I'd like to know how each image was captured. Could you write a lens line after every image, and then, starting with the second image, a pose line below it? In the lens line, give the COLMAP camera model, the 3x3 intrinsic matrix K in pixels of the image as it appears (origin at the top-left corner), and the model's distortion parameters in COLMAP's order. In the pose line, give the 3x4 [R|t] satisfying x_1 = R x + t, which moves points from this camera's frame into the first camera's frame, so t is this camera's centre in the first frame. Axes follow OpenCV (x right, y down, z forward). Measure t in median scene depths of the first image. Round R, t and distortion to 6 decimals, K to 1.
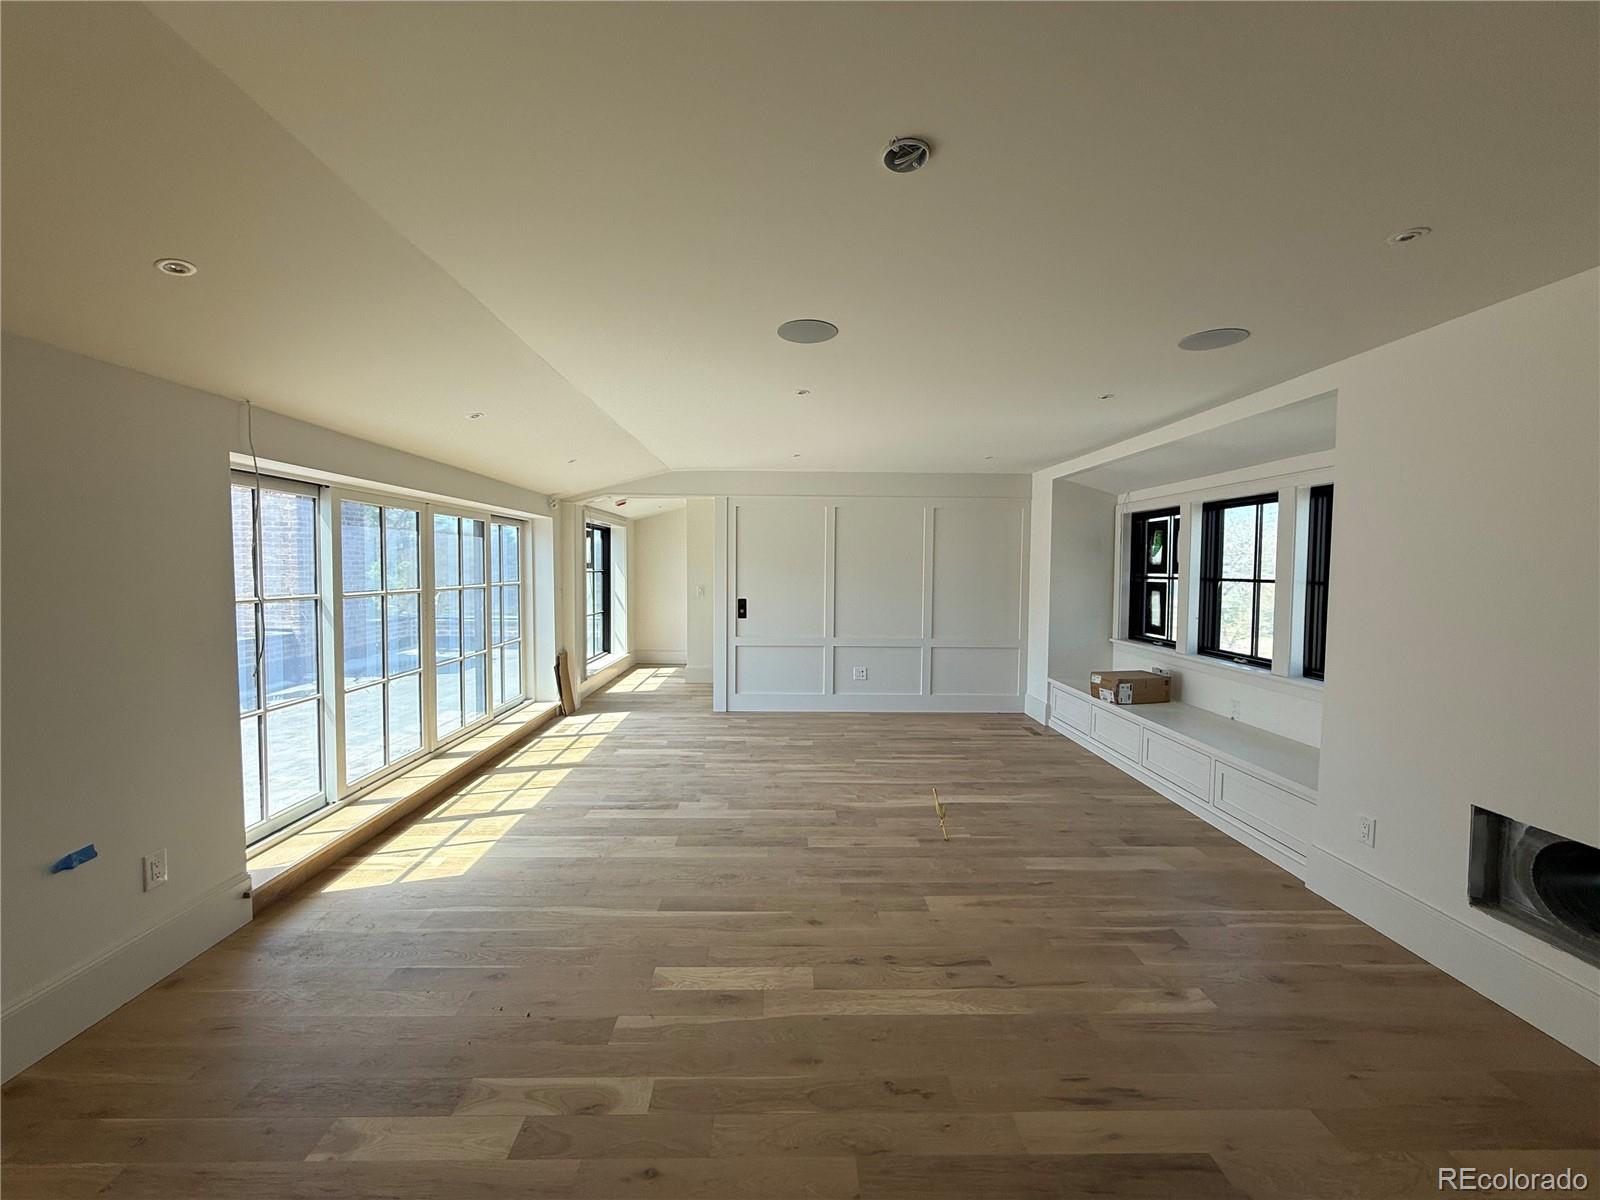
lens RADIAL K [[637.6, 0, 795.0], [0, 637.6, 585.7], [0, 0, 1]] dist [-0.001514, 0.000066]
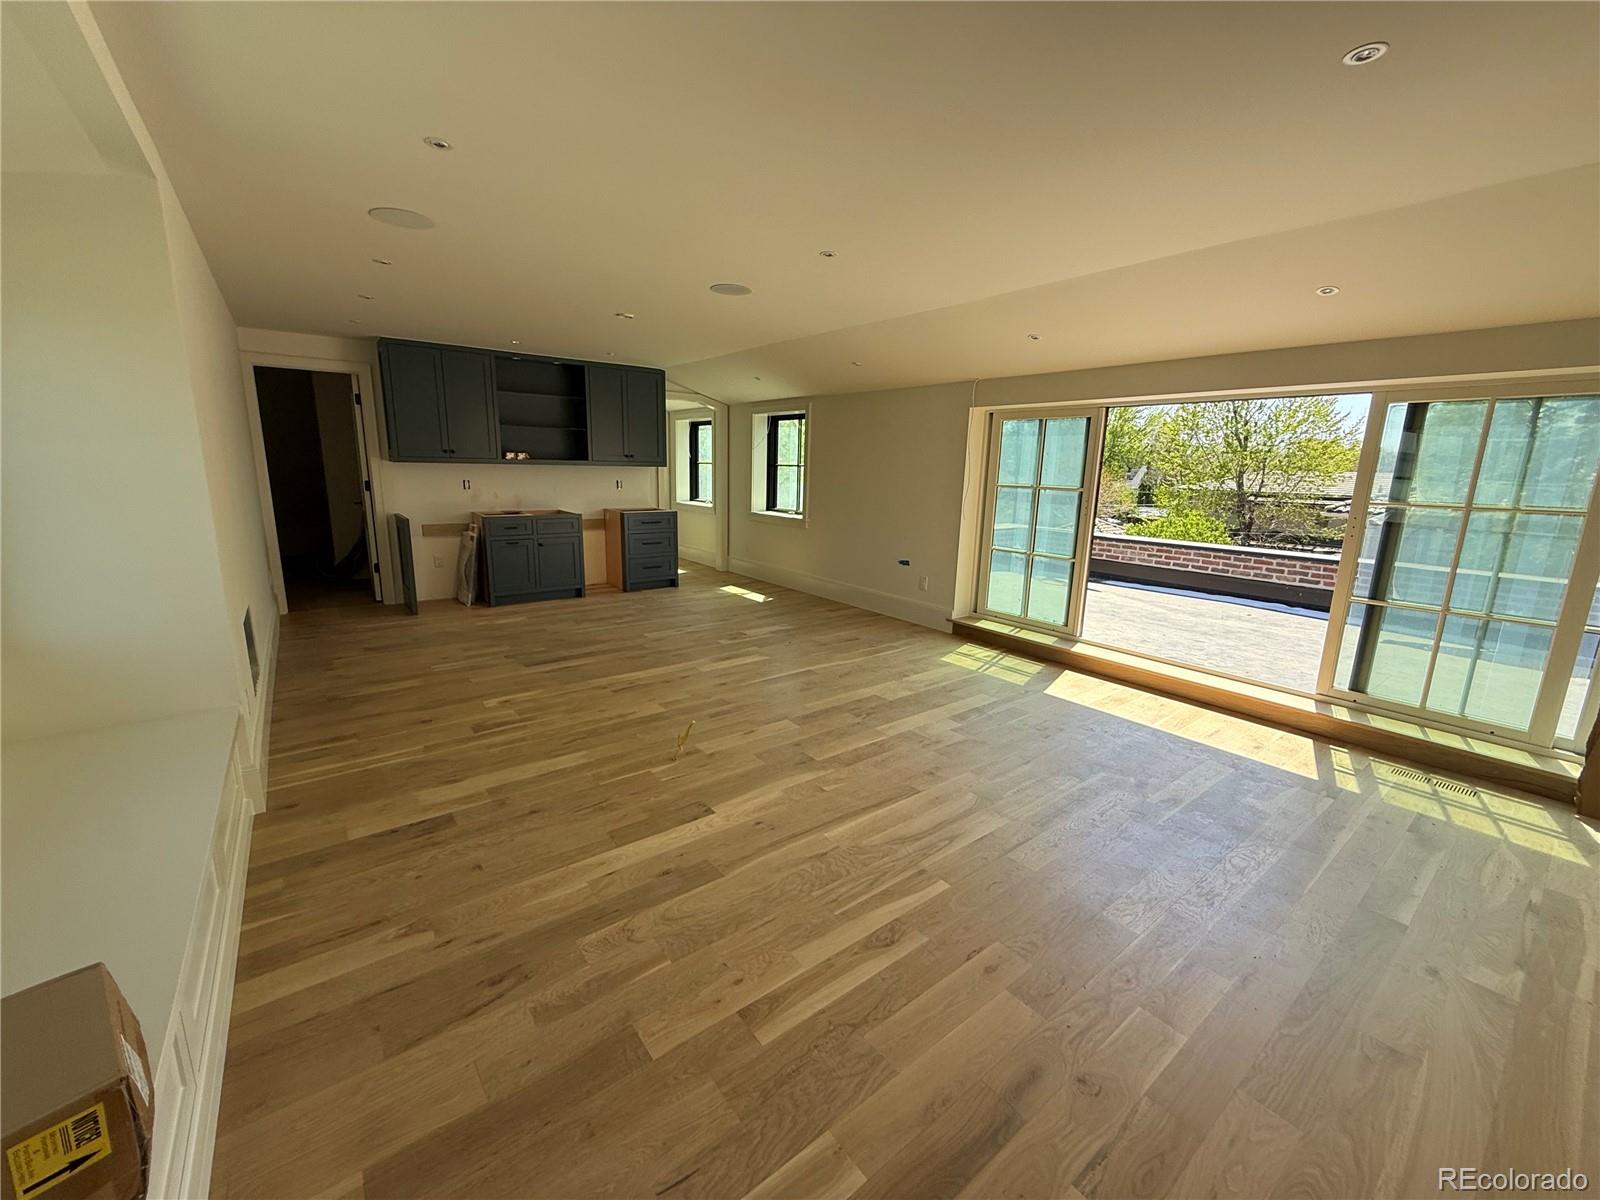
lens RADIAL K [[637.6, 0, 793.4], [0, 637.6, 595.1], [0, 0, 1]] dist [-0.001514, 0.000066]
pose [[-0.805269, 0.090928, -0.585896, 0.519414], [-0.050555, 0.974042, 0.220650, -0.028129], [0.590751, 0.207303, -0.779769, 1.499462]]
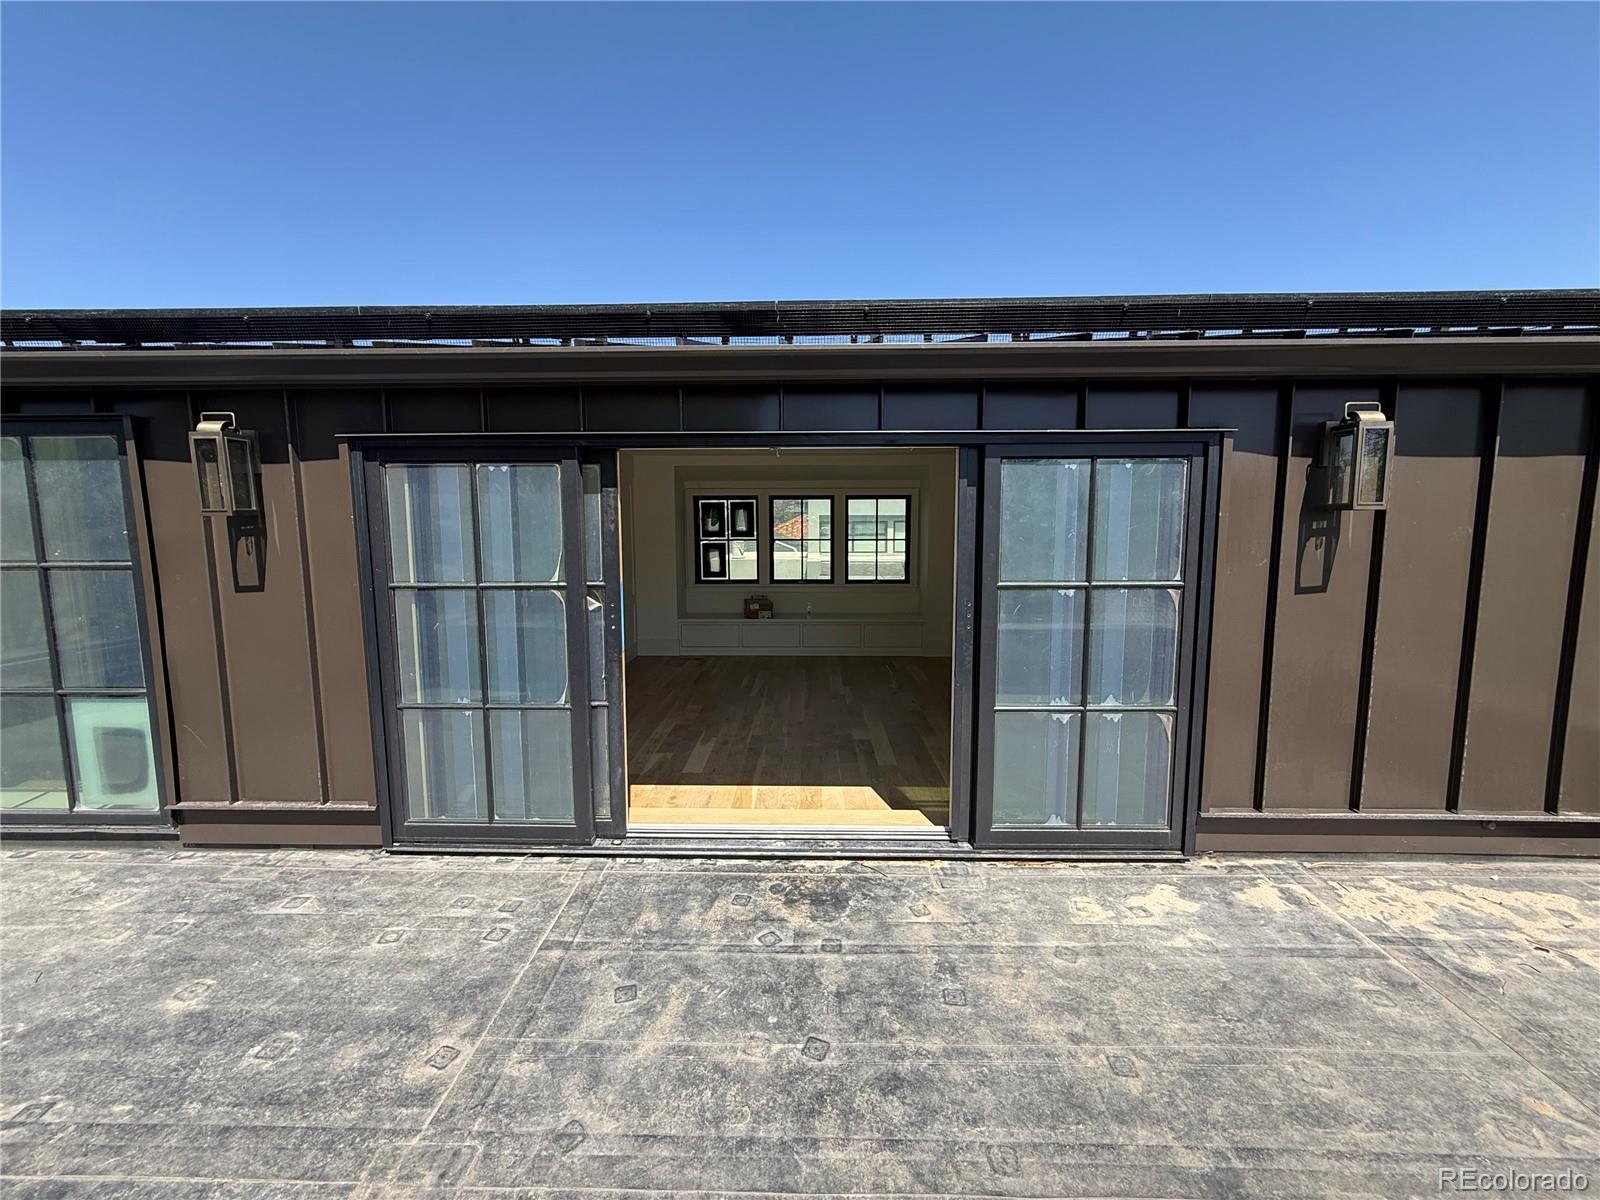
lens RADIAL K [[637.6, 0, 799.0], [0, 637.6, 599.7], [0, 0, 1]] dist [-0.001514, 0.000066]
pose [[0.040483, -0.115706, 0.992458, -1.302887], [0.032877, 0.992889, 0.114415, -0.053110], [-0.998639, 0.027997, 0.043999, 1.021769]]
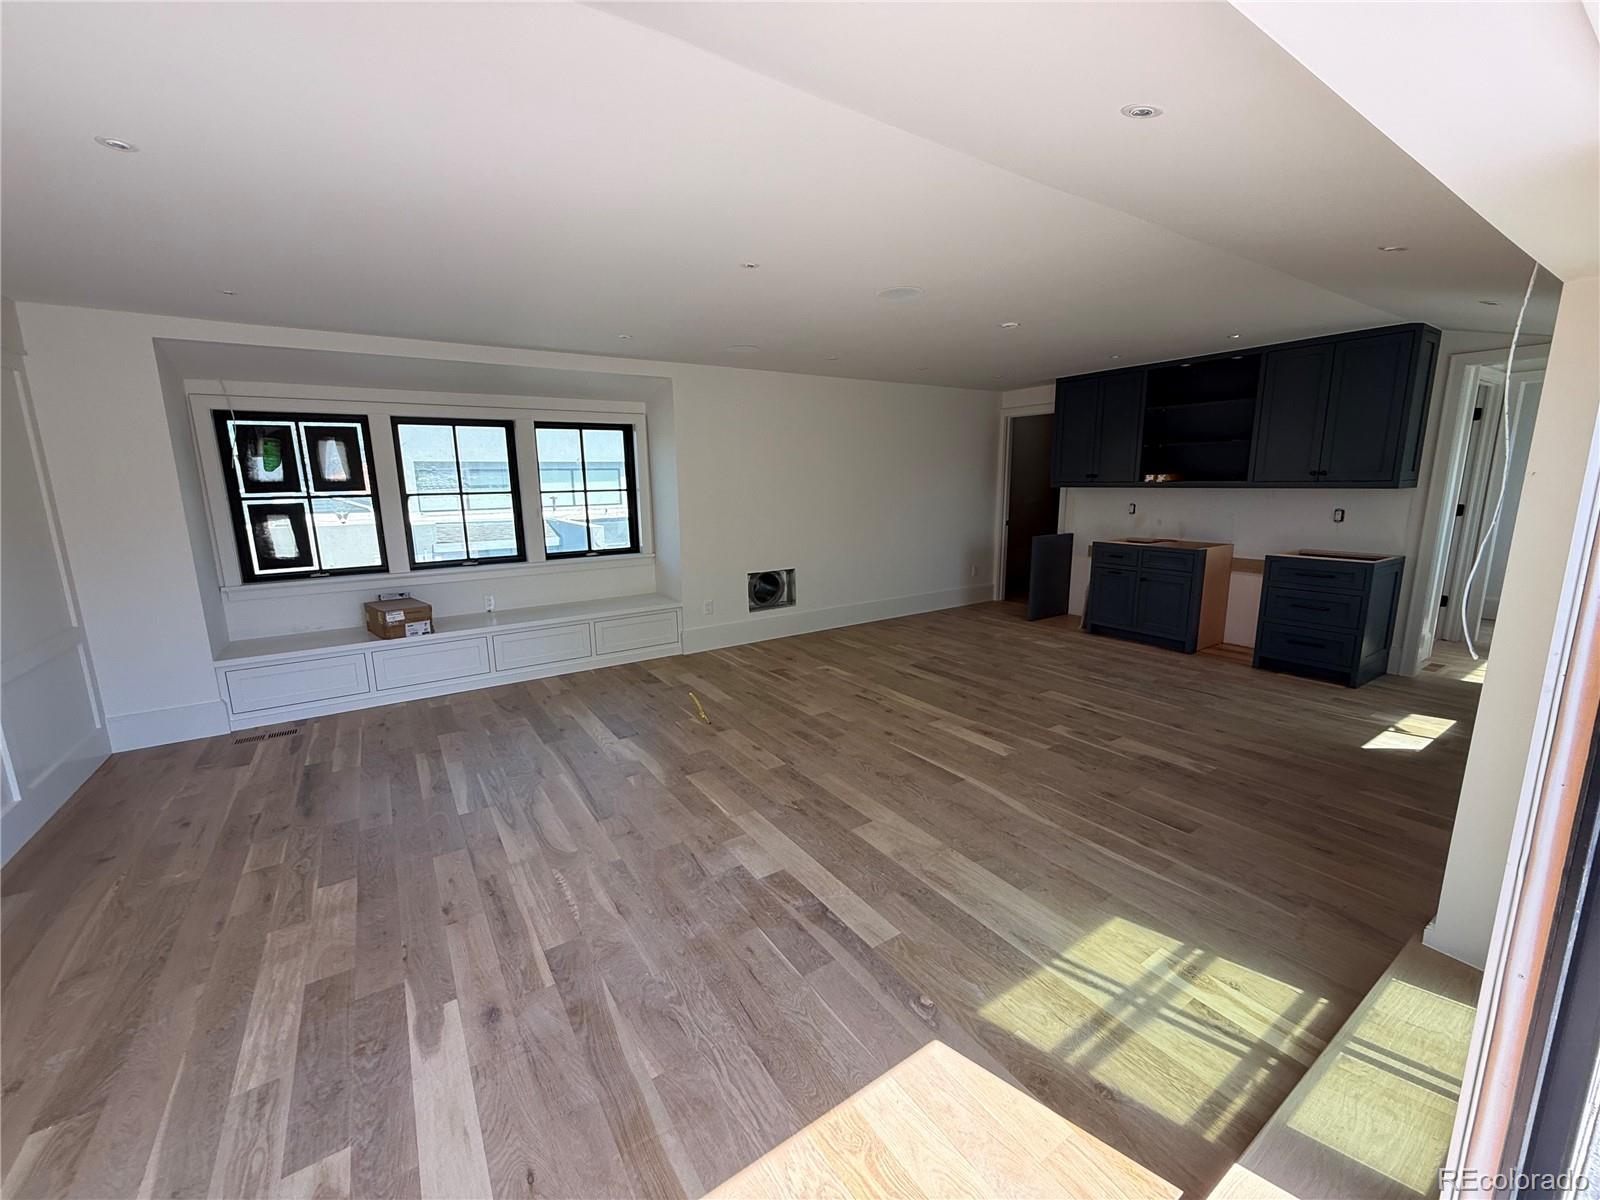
lens RADIAL K [[637.6, 0, 800.3], [0, 637.6, 595.6], [0, 0, 1]] dist [-0.001514, 0.000066]
pose [[-0.539159, -0.155357, 0.827751, -0.648831], [0.036734, 0.977566, 0.207402, -0.047601], [-0.841402, 0.142229, -0.521357, 1.220217]]
